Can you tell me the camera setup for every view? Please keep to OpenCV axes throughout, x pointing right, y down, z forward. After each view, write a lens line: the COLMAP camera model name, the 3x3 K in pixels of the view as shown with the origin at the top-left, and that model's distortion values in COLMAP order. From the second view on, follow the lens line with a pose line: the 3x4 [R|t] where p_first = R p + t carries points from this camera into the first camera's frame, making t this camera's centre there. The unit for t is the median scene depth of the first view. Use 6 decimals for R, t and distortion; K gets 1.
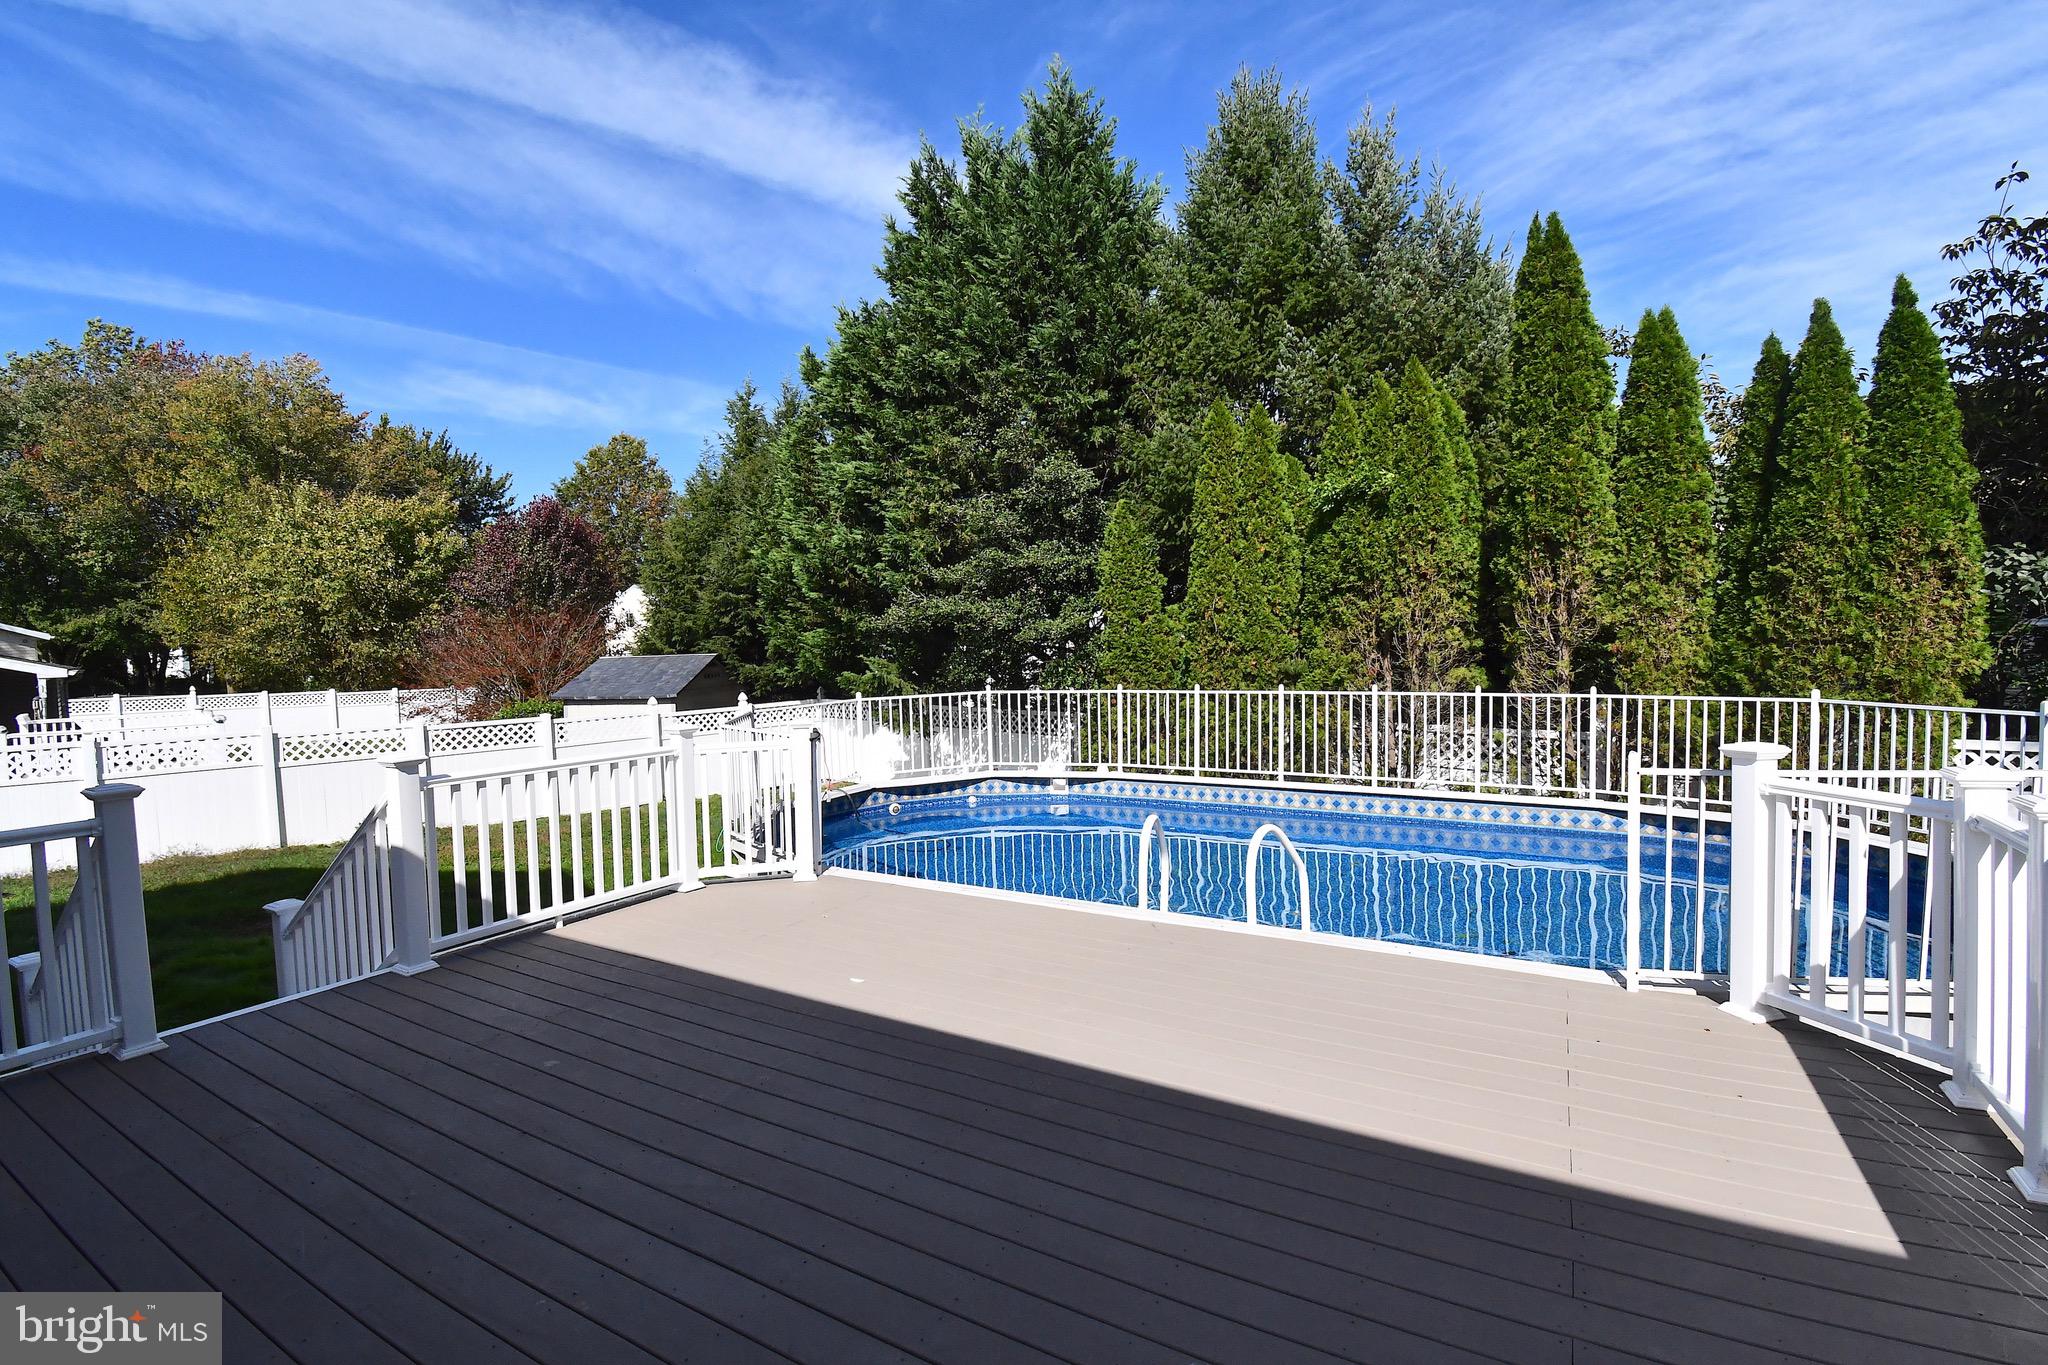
lens RADIAL K [[909.3, 0, 1001.3], [0, 909.3, 686.0], [0, 0, 1]] dist [-0.005426, -0.006487]
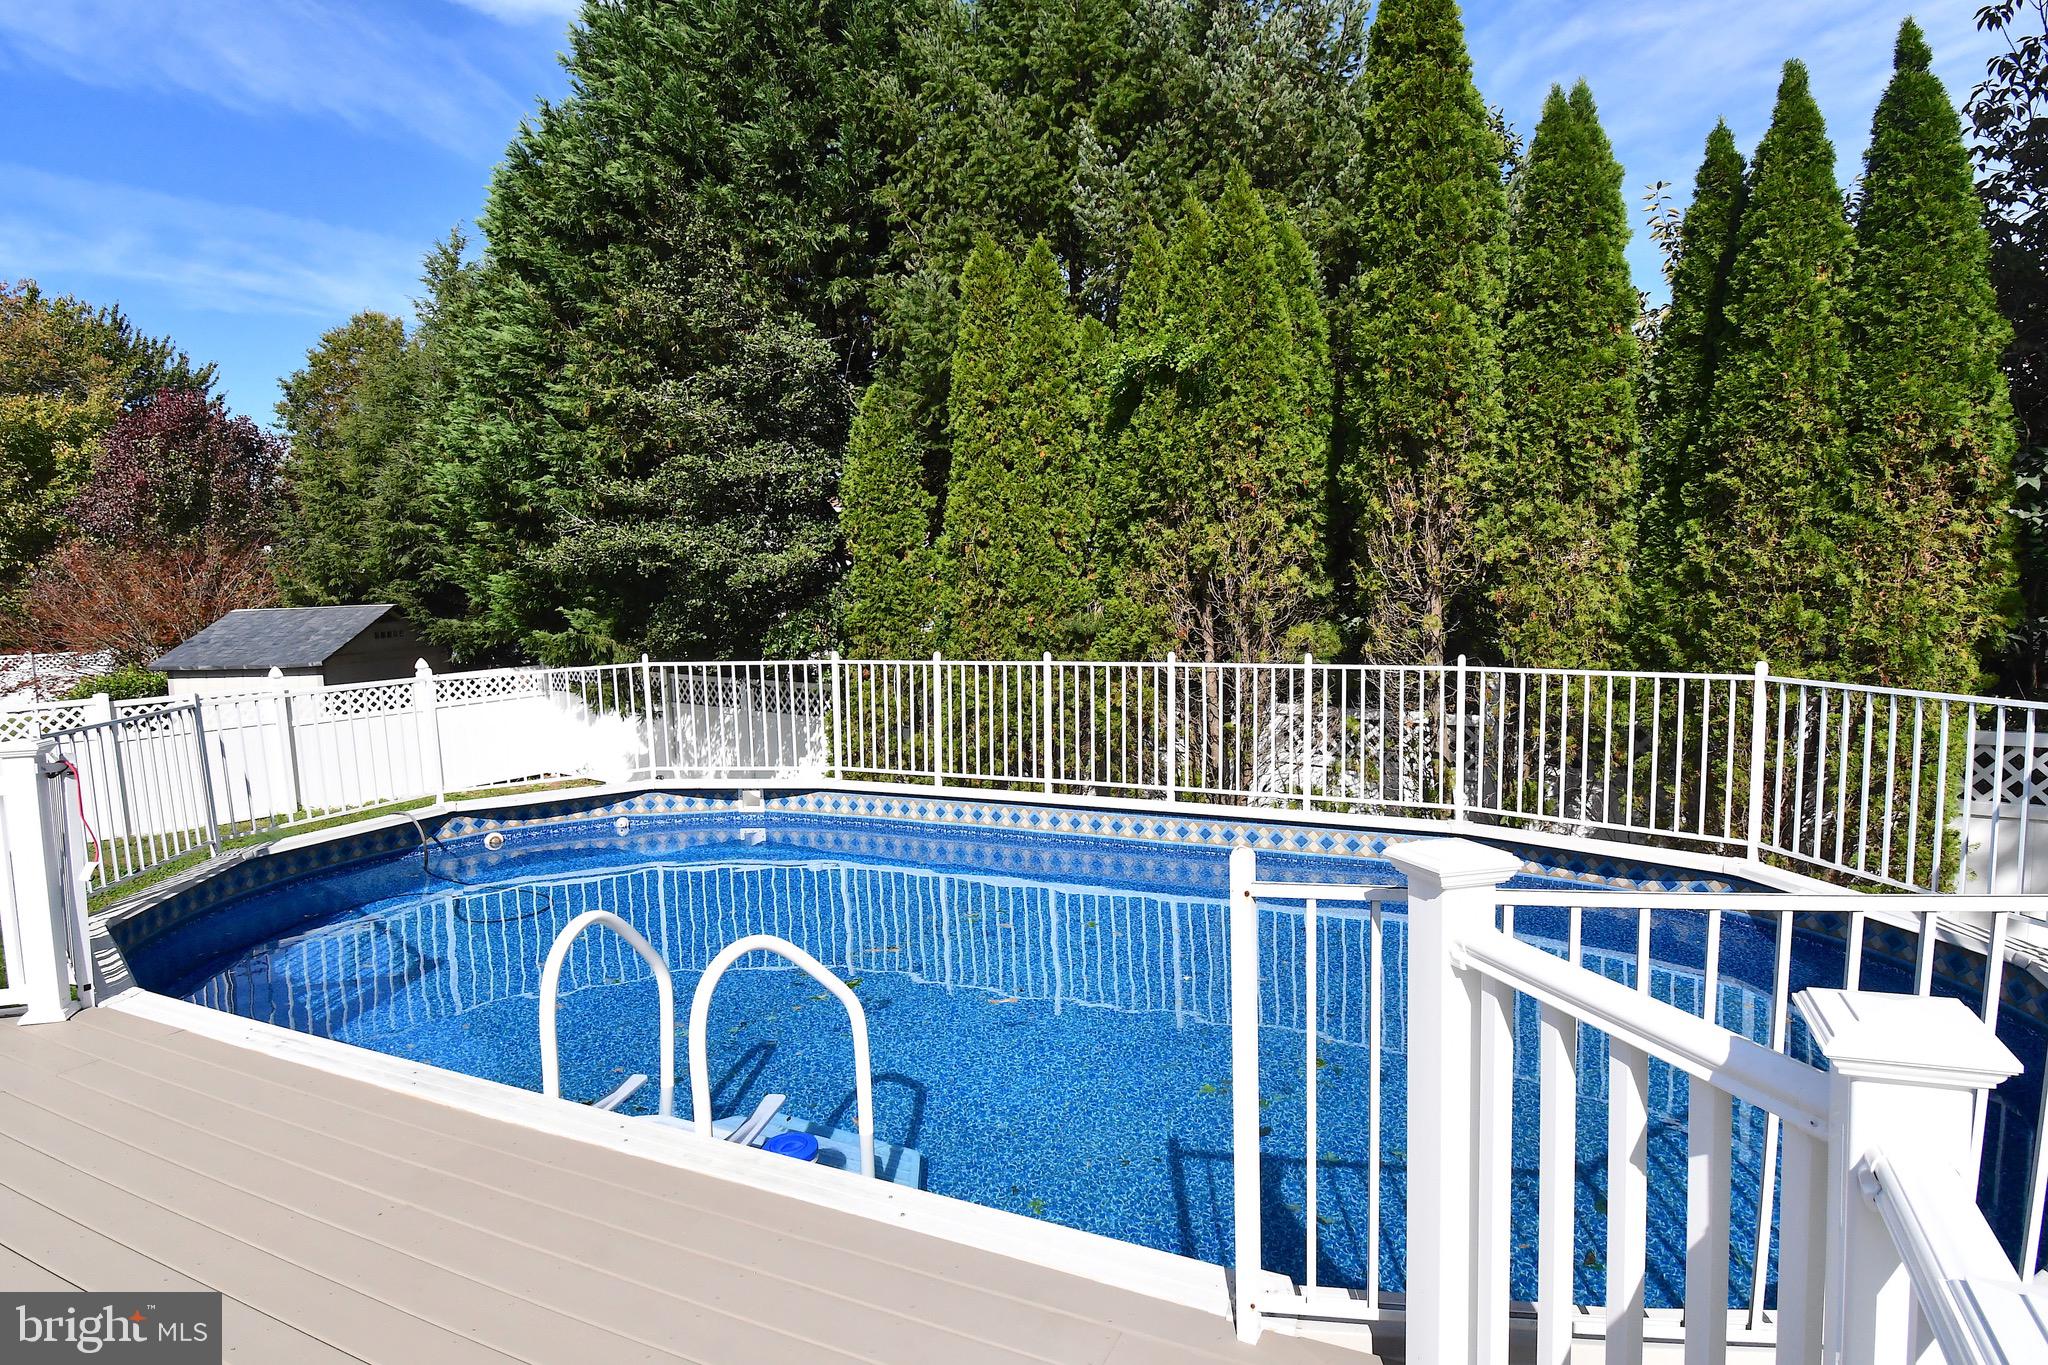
lens RADIAL K [[1080.2, 0, 1021.6], [0, 1080.2, 684.7], [0, 0, 1]] dist [0.001807, -0.006061]
pose [[0.996652, -0.010682, 0.081064, 0.221398], [0.007094, 0.998988, 0.044425, -0.013114], [-0.081457, -0.043701, 0.995718, 0.191127]]
